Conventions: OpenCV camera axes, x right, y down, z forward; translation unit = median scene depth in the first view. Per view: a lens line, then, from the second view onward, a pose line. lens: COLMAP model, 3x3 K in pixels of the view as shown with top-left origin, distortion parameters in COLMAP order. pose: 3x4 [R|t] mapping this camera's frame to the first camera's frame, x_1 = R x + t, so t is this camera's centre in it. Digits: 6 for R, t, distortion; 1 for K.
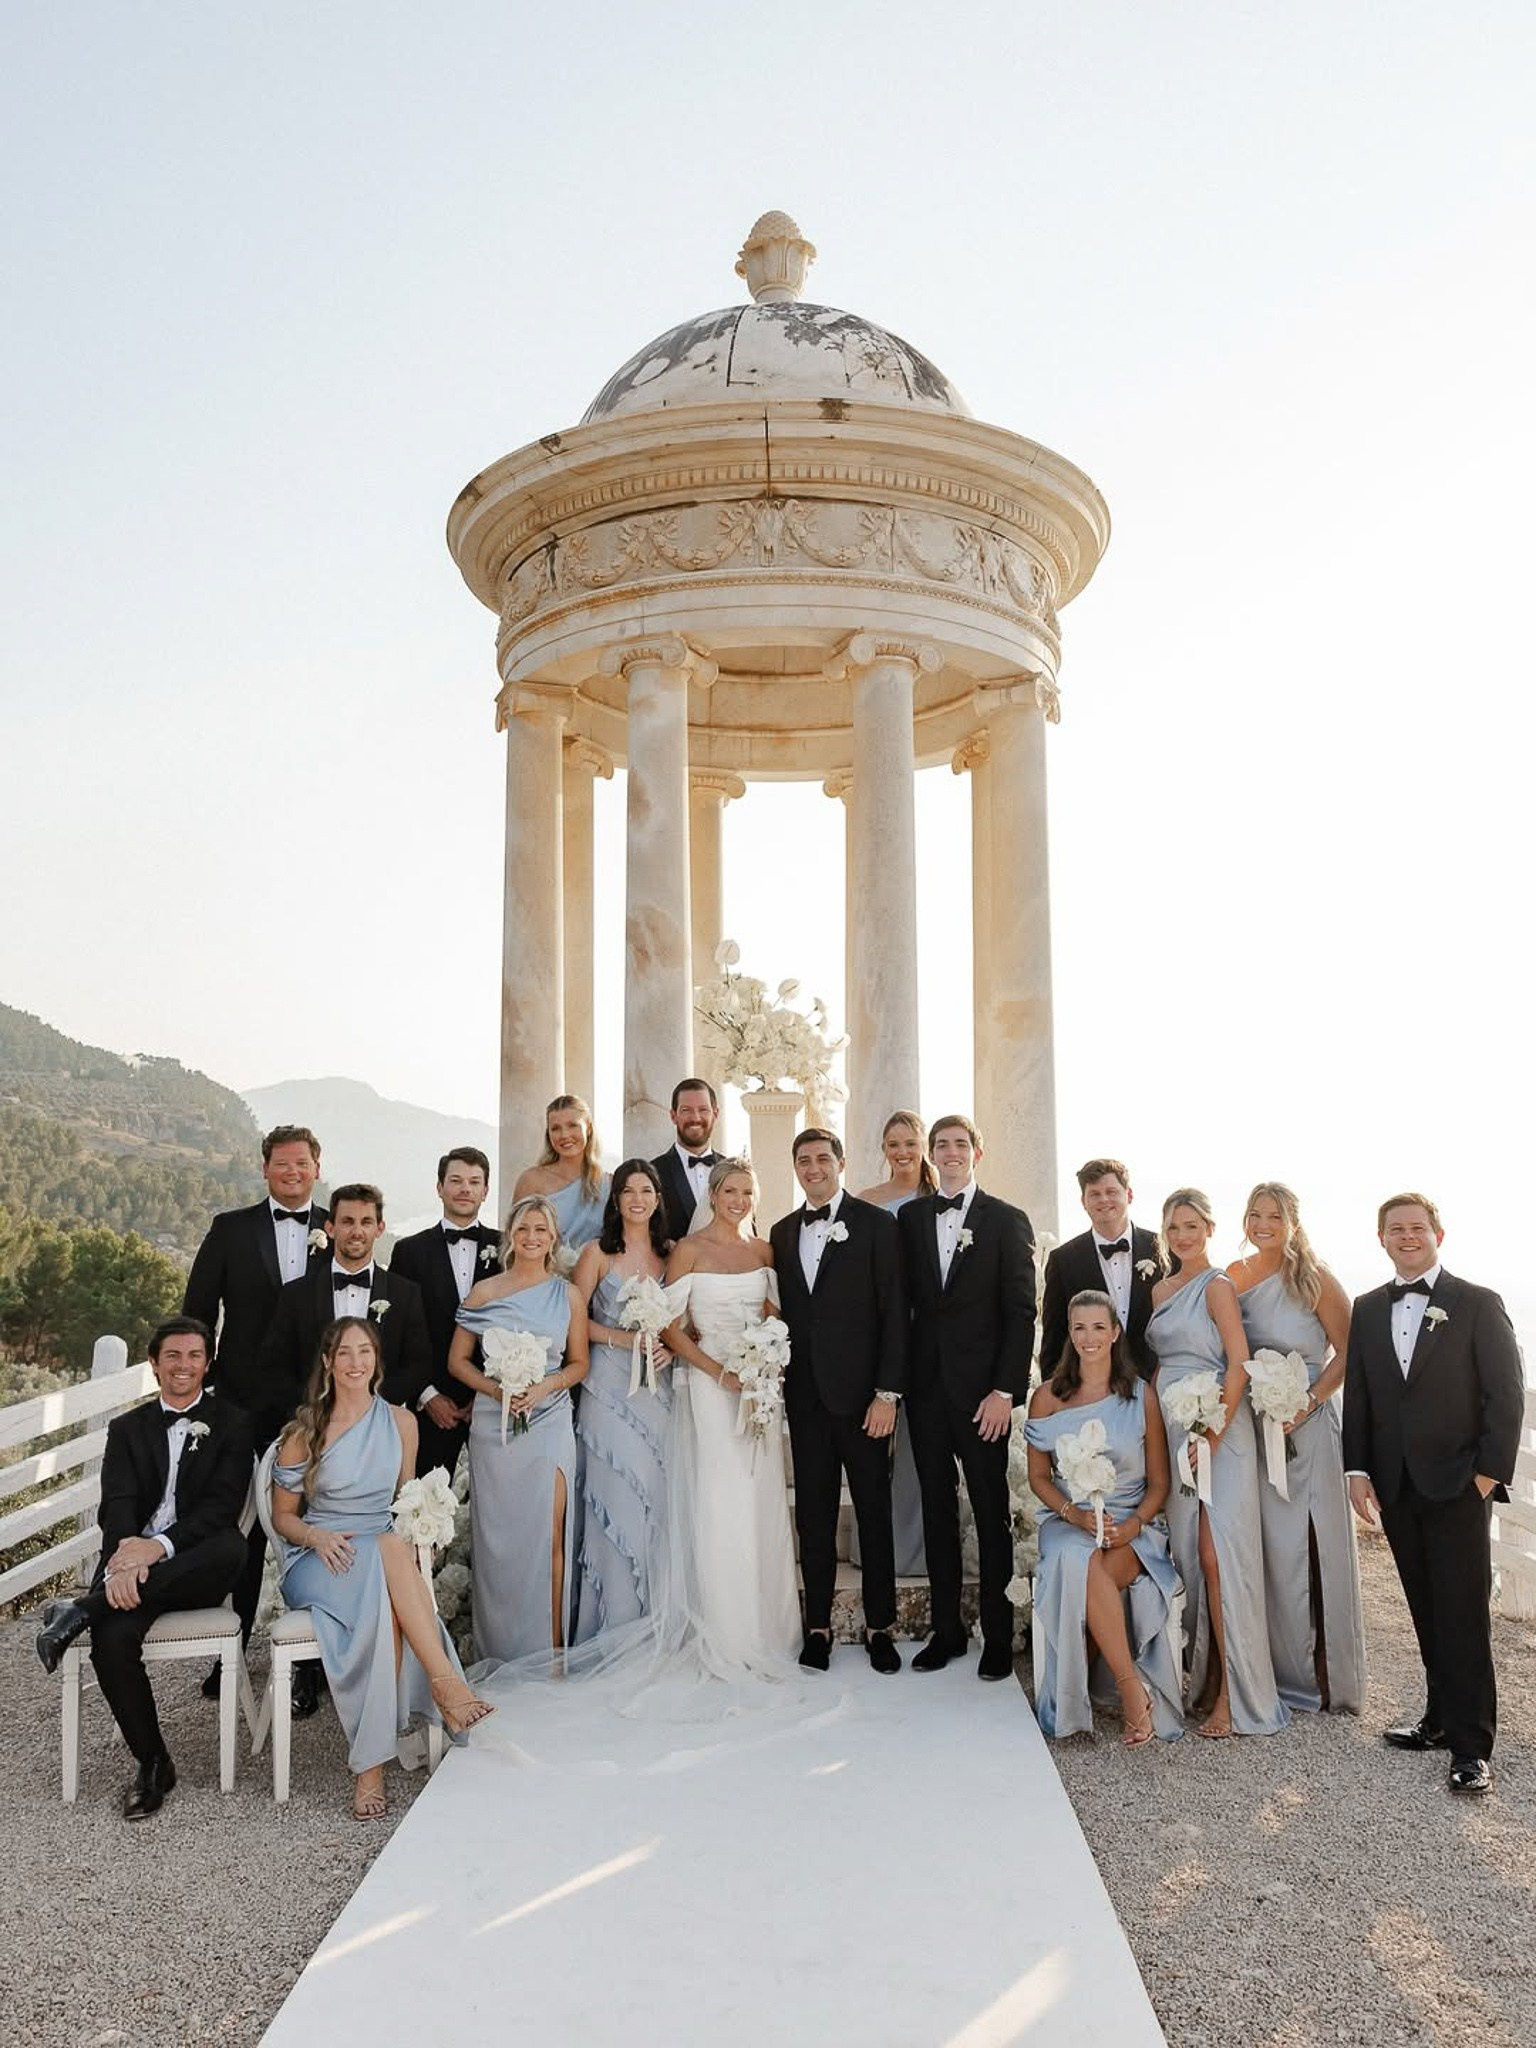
lens RADIAL K [[1626.3, 0, 757.4], [0, 1626.3, 1034.4], [0, 0, 1]] dist [-0.019739, 0.039479]
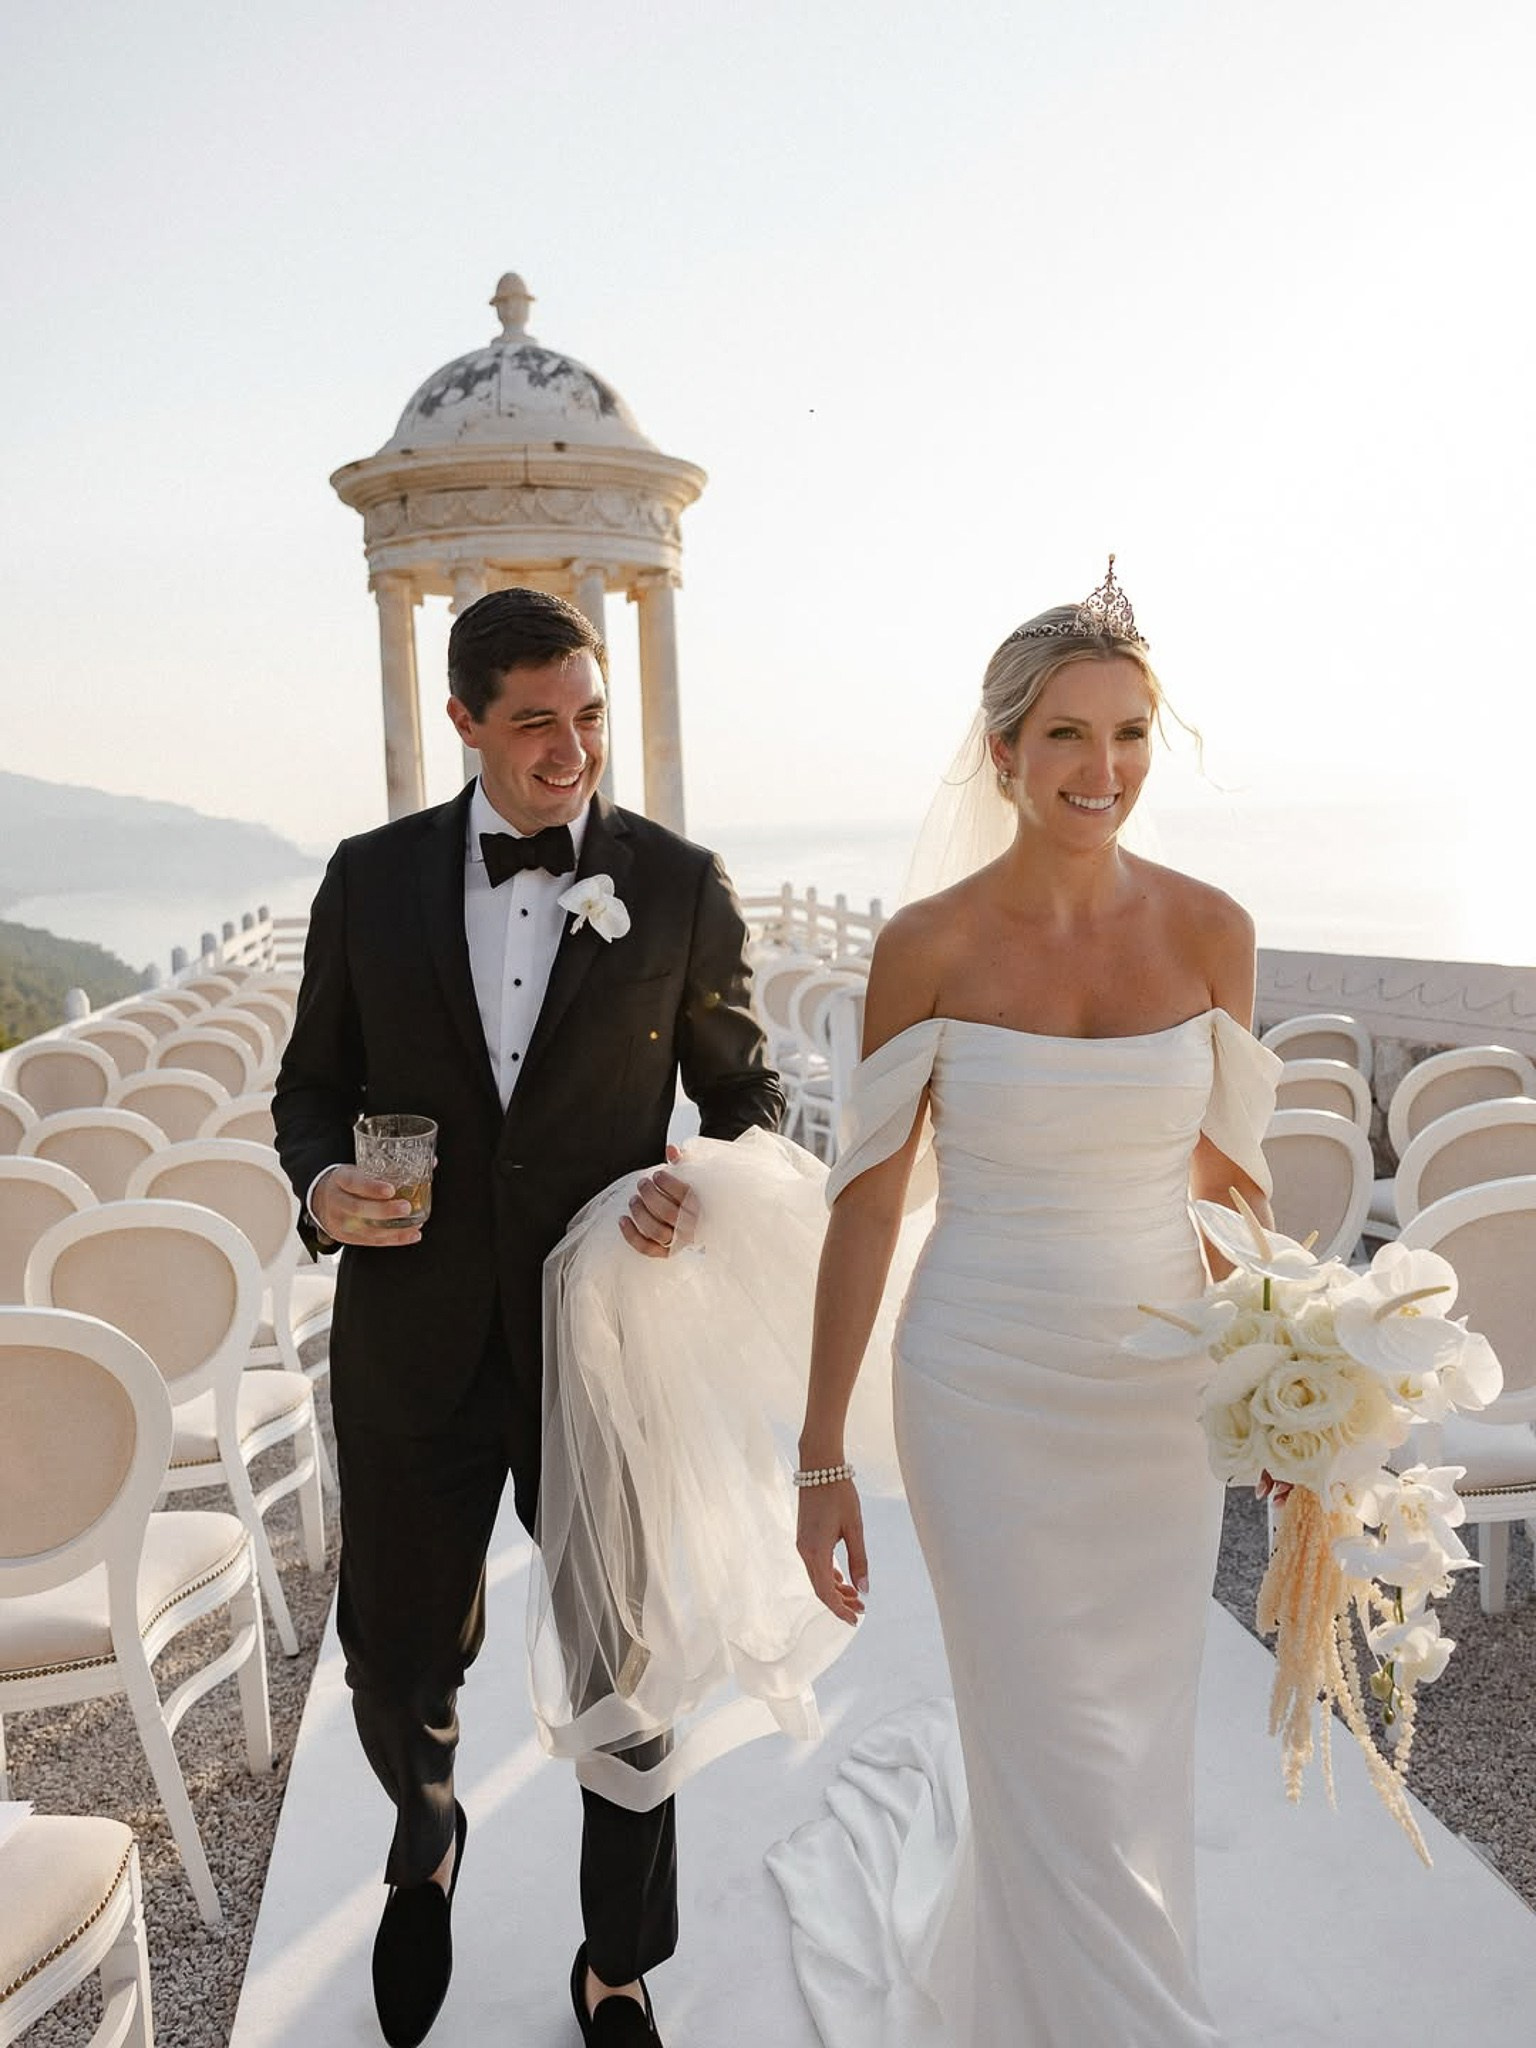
lens RADIAL K [[1782.7, 0, 796.5], [0, 1782.7, 968.2], [0, 0, 1]] dist [0.018263, 0.001534]
pose [[0.977255, -0.050273, 0.206024, -0.133131], [0.016296, 0.986425, 0.163403, -0.099422], [-0.211442, -0.156329, 0.964808, -1.100639]]
